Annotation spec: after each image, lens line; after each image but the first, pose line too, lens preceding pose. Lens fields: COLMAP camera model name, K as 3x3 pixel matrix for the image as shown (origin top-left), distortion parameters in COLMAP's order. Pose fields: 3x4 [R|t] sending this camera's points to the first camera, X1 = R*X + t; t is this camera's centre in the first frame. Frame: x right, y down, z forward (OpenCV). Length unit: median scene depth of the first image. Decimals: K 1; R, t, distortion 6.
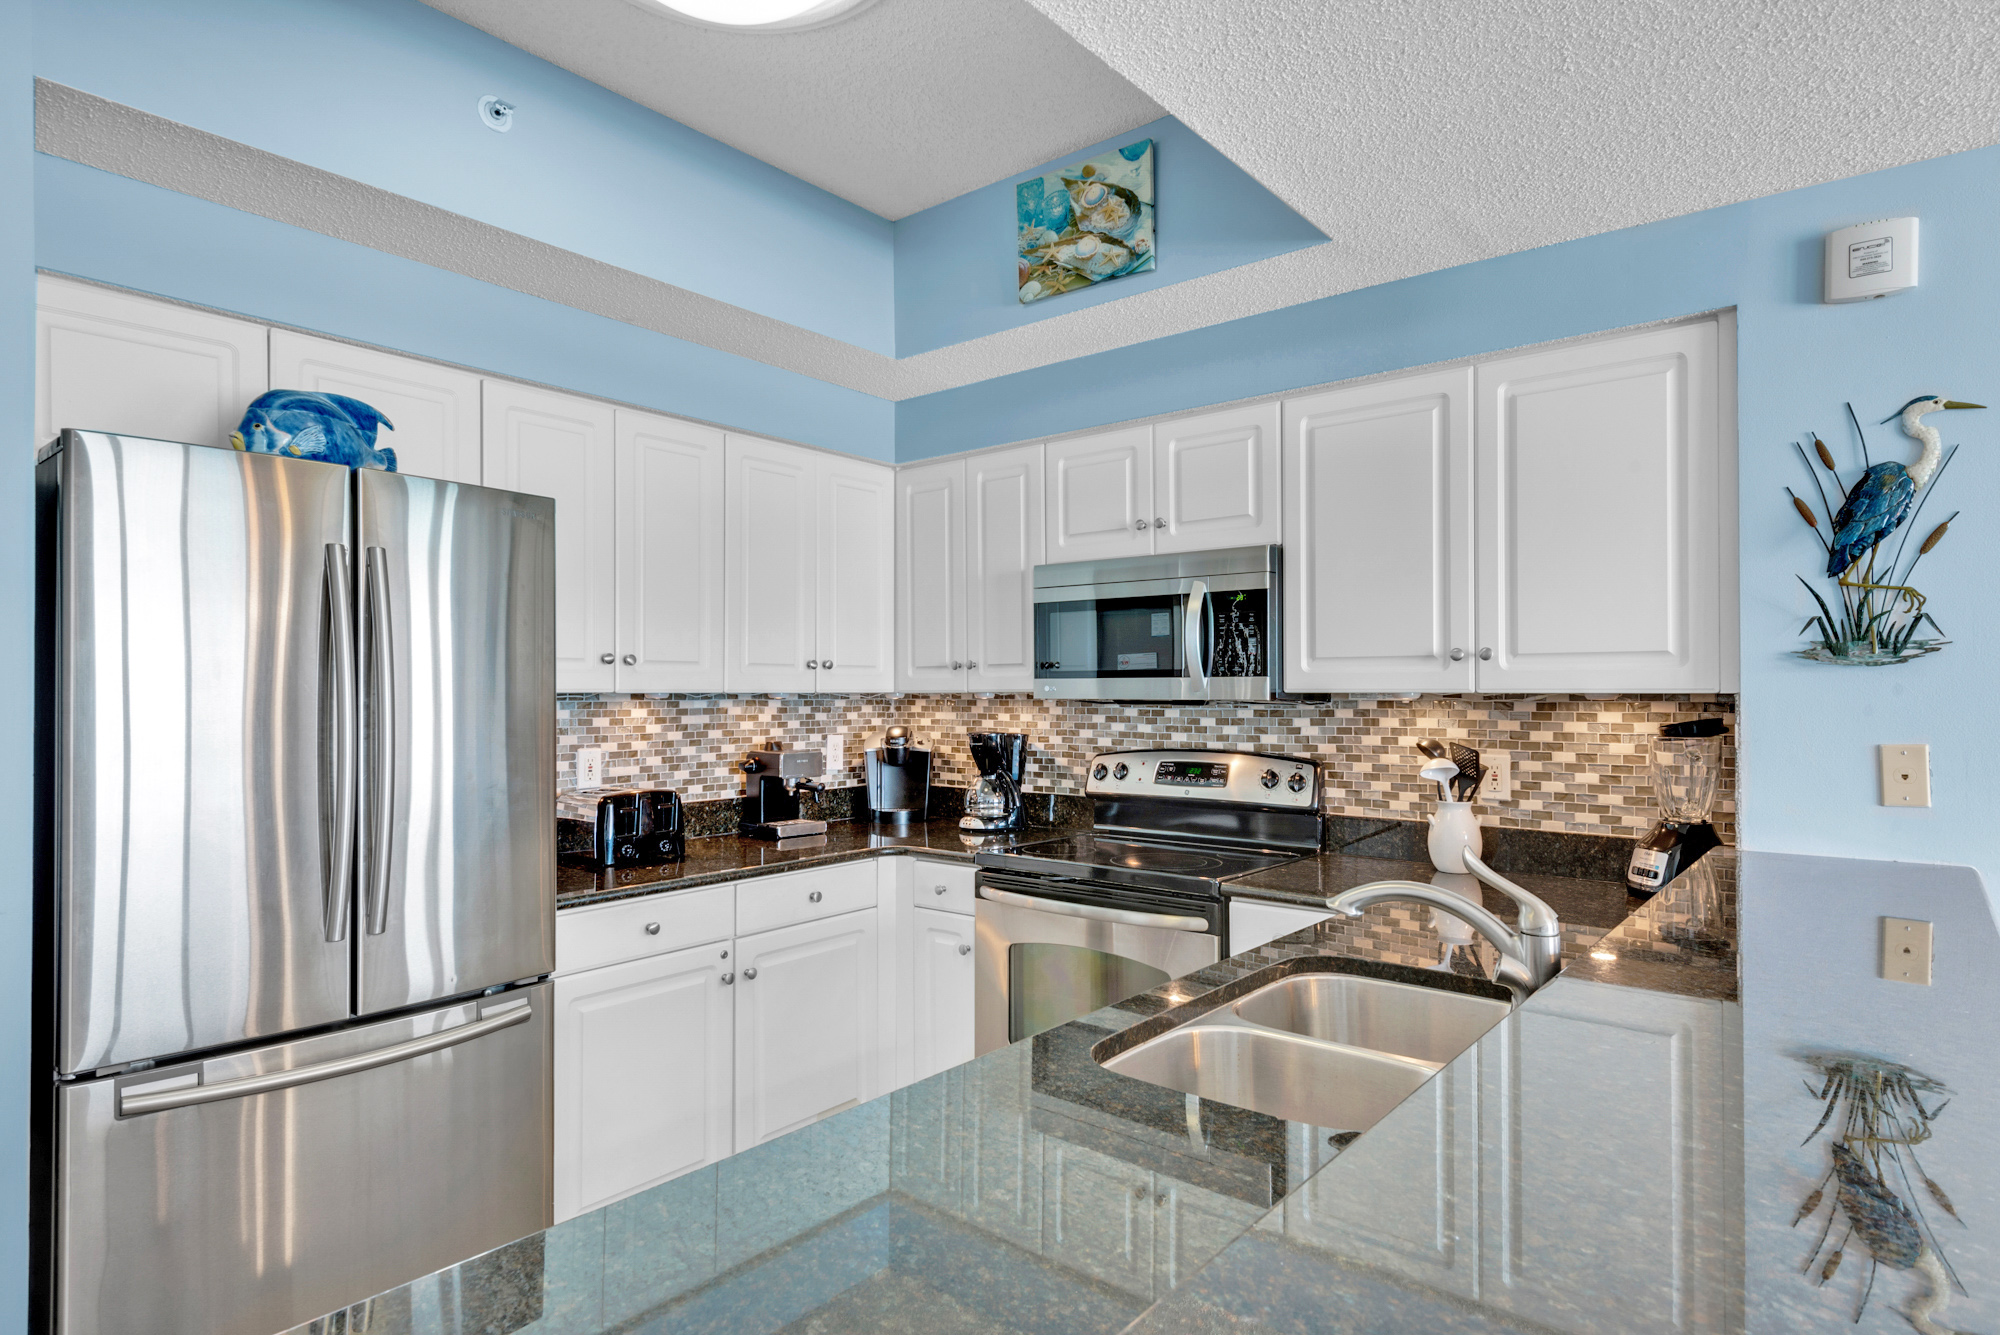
lens RADIAL K [[1098.1, 0, 1000.1], [0, 1098.1, 684.3], [0, 0, 1]] dist [0.007013, -0.008019]
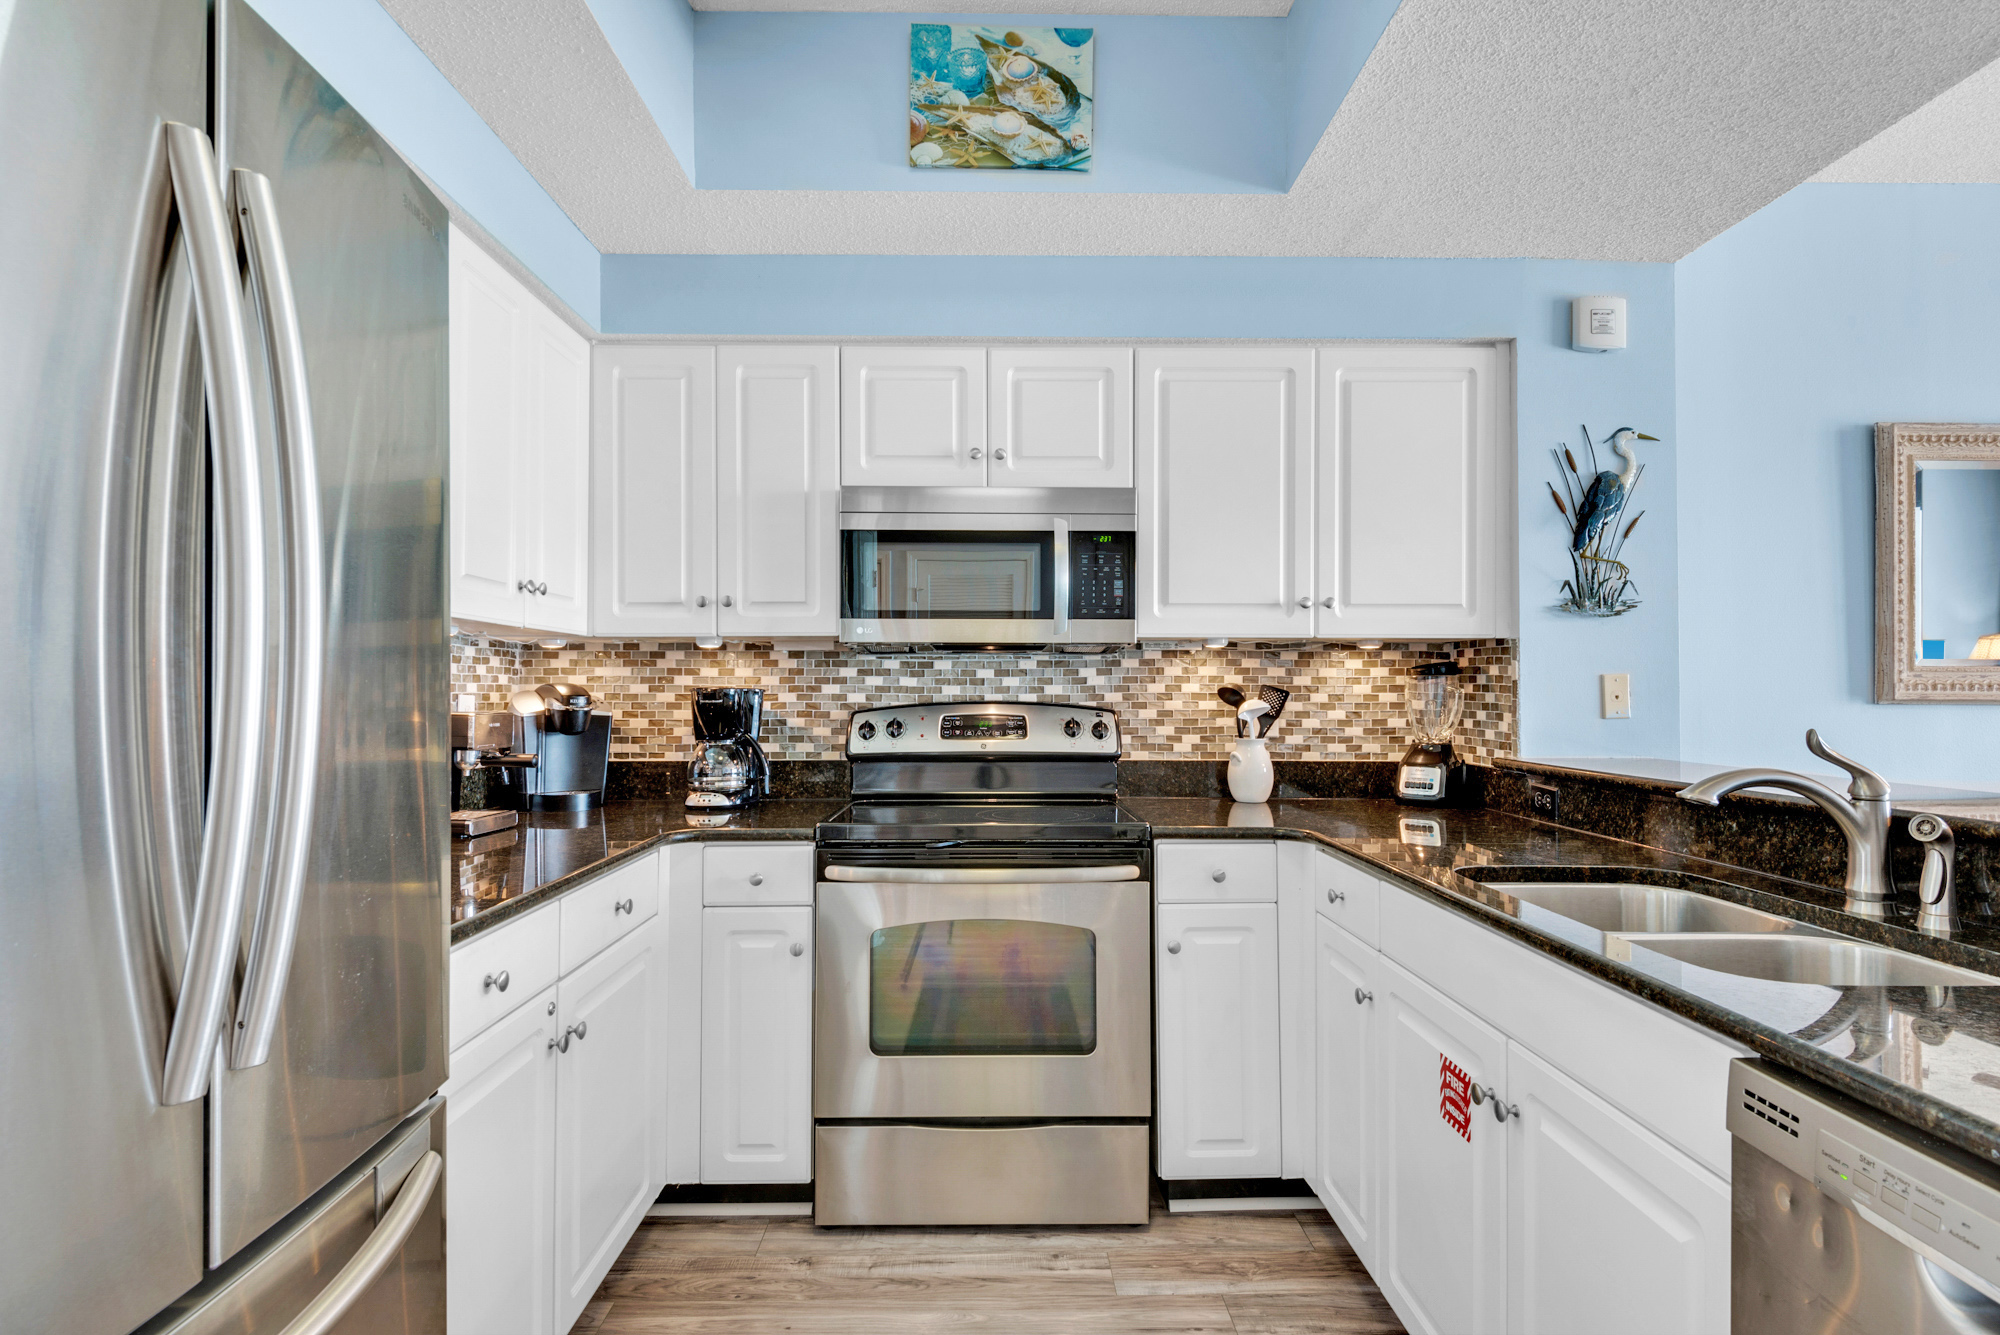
lens RADIAL K [[1023.0, 0, 1010.3], [0, 1023.0, 676.8], [0, 0, 1]] dist [0.009619, -0.001128]
pose [[0.761481, 0.011496, 0.648085, -0.432283], [-0.005385, 0.999920, -0.011410, 0.054972], [-0.648165, 0.005199, 0.761482, 0.356814]]
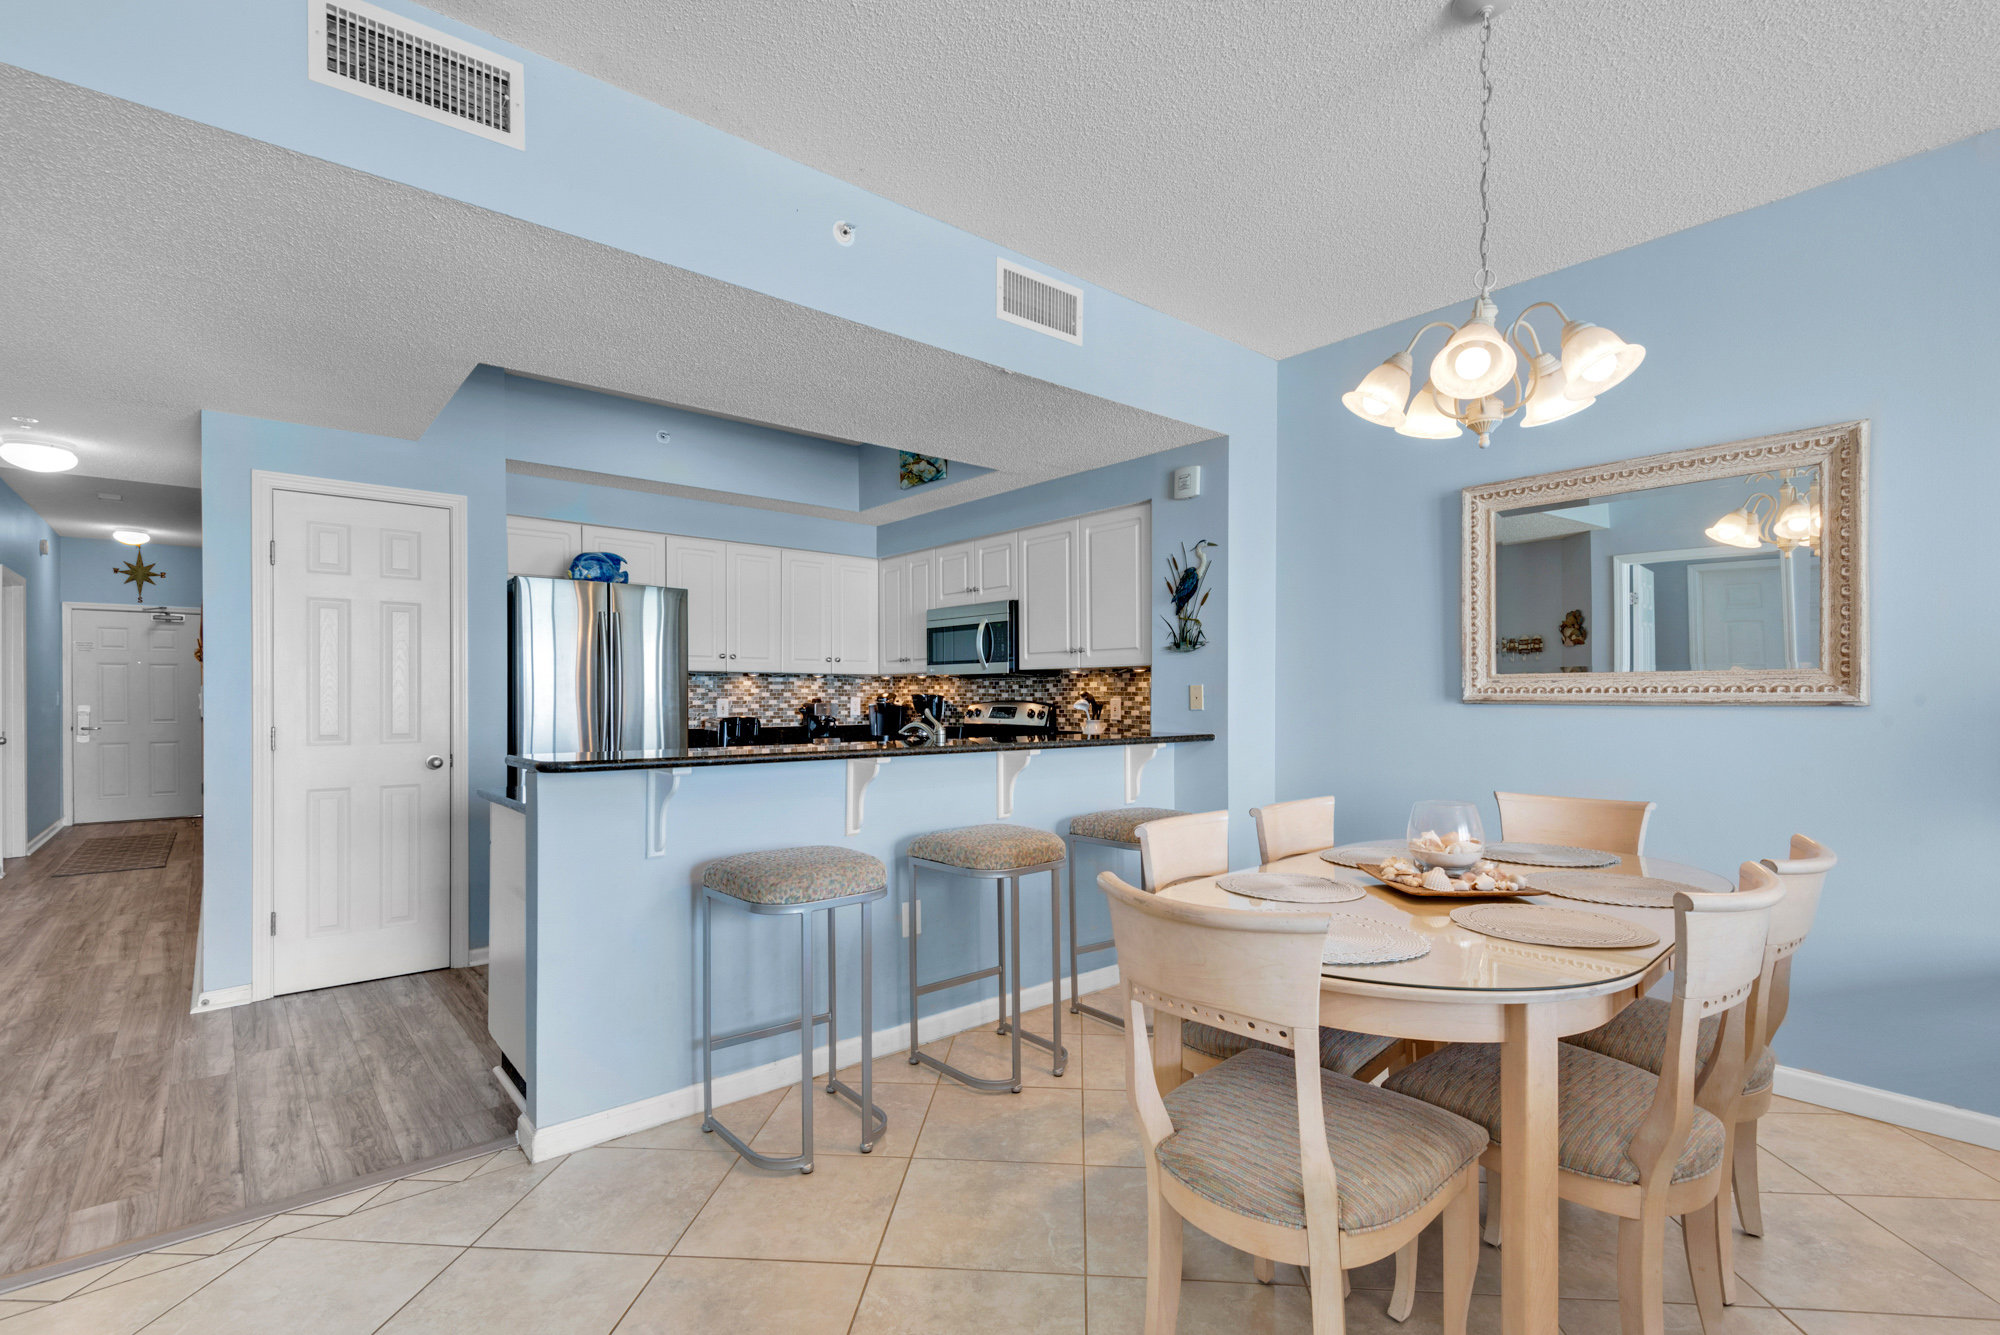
lens RADIAL K [[911.4, 0, 1010.0], [0, 911.4, 698.4], [0, 0, 1]] dist [0.013938, -0.000263]
pose [[0.984828, 0.000730, -0.173533, 0.542378], [0.000937, 0.999954, 0.009529, 0.045791], [0.173532, -0.009547, 0.984782, -0.730689]]
